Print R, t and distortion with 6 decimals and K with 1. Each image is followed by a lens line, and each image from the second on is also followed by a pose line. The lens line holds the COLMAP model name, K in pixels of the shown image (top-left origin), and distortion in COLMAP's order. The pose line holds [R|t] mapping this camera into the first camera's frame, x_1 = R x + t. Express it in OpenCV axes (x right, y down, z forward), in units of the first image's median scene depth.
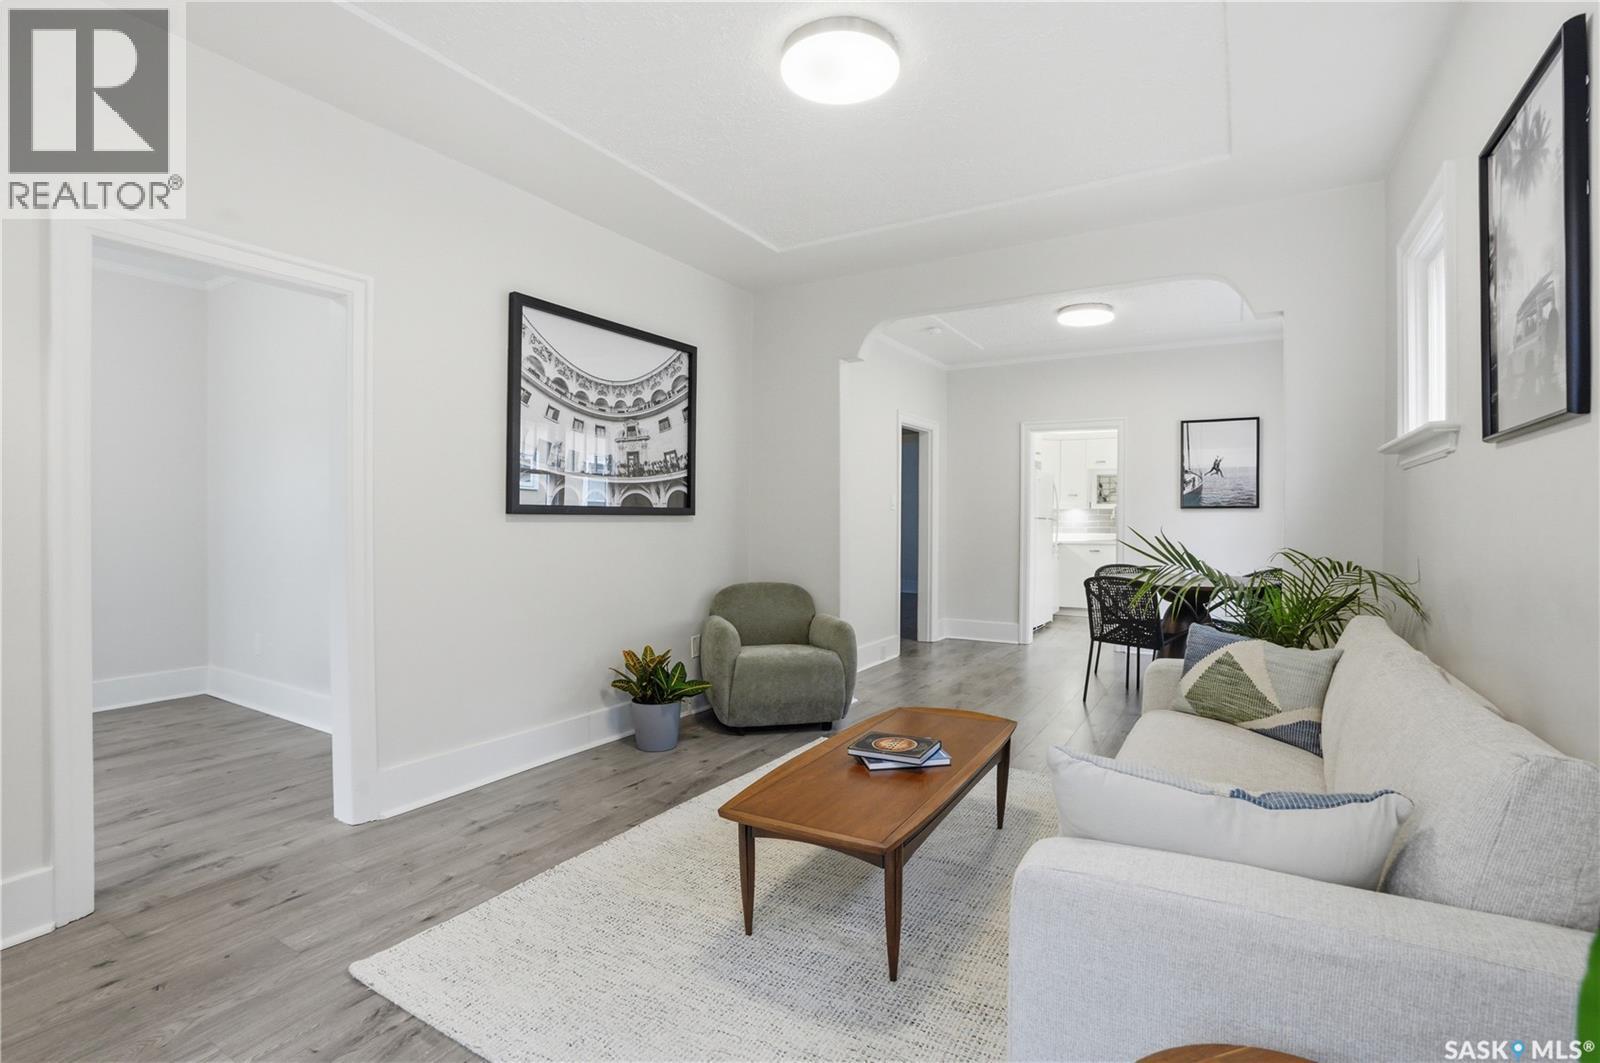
lens RADIAL K [[742.5, 0, 813.5], [0, 742.5, 527.8], [0, 0, 1]] dist [-0.041298, 0.000920]
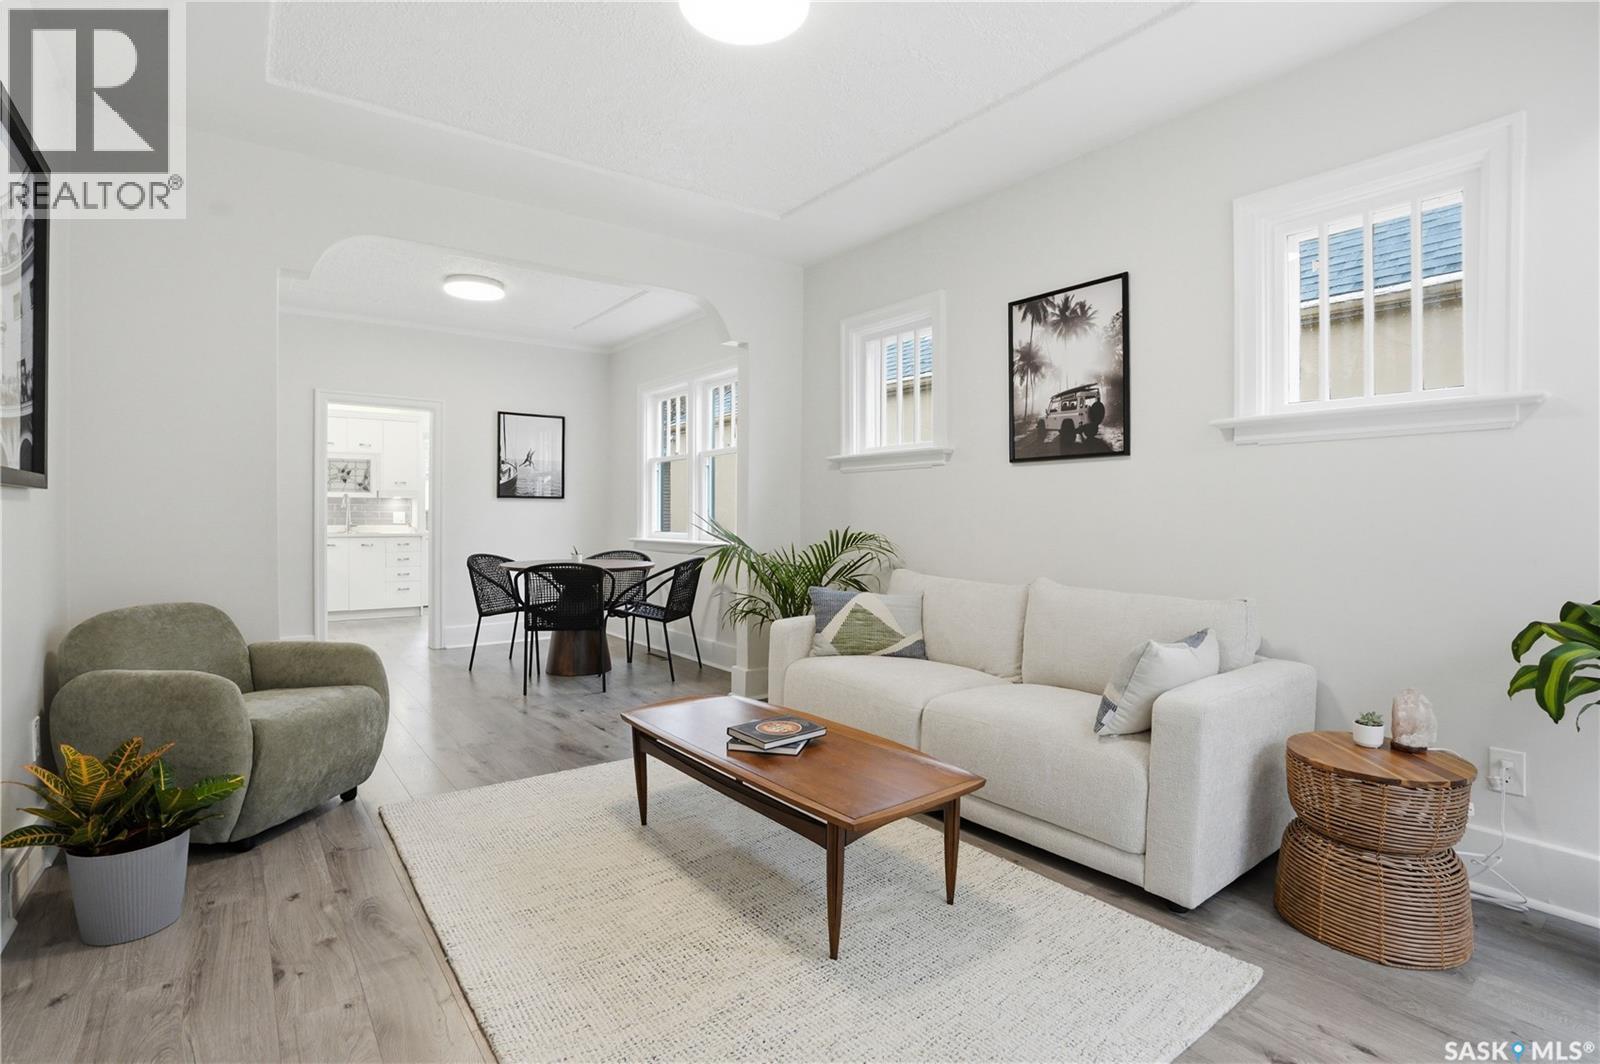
lens RADIAL K [[754.6, 0, 800.3], [0, 754.6, 517.5], [0, 0, 1]] dist [-0.069061, 0.026137]
pose [[0.399035, -0.001801, 0.916934, -0.311140], [0.006369, 0.999979, -0.000808, 0.005154], [-0.916914, 0.006163, 0.399038, 0.225383]]
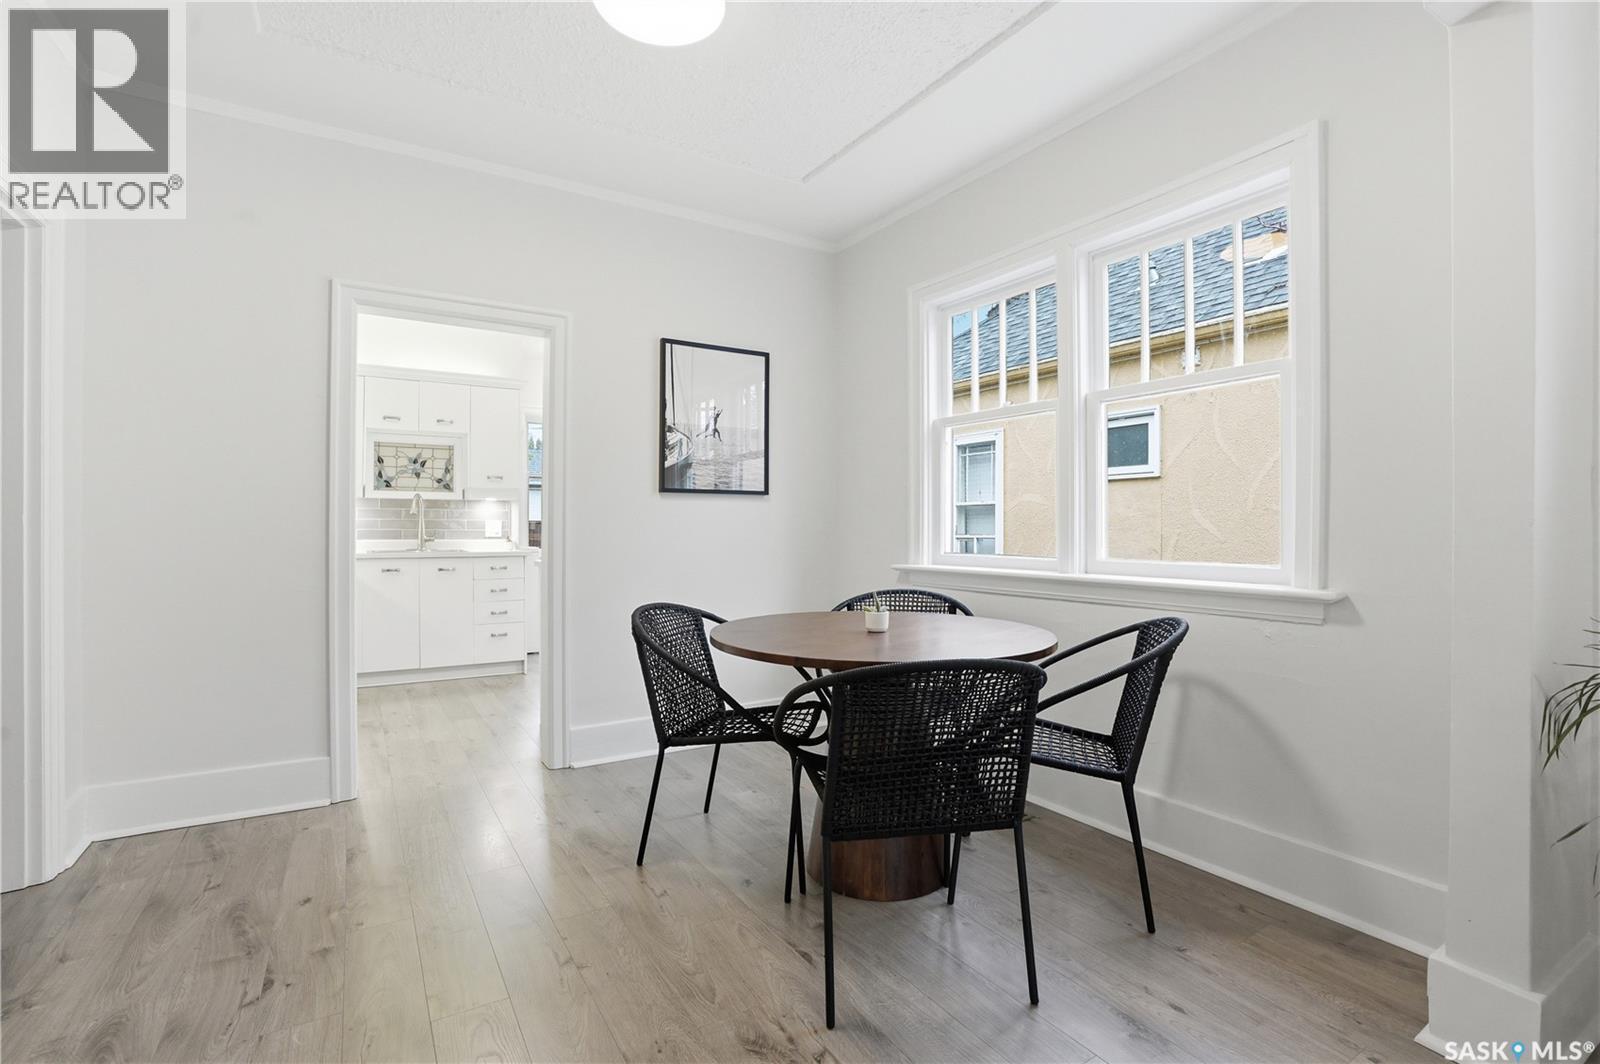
lens RADIAL K [[742.5, 0, 813.5], [0, 742.5, 528.3], [0, 0, 1]] dist [-0.041298, 0.000920]
pose [[0.482429, 0.000145, 0.875935, 0.058331], [0.006220, 0.999974, -0.003592, 0.005432], [-0.875913, 0.007181, 0.482415, 0.685537]]
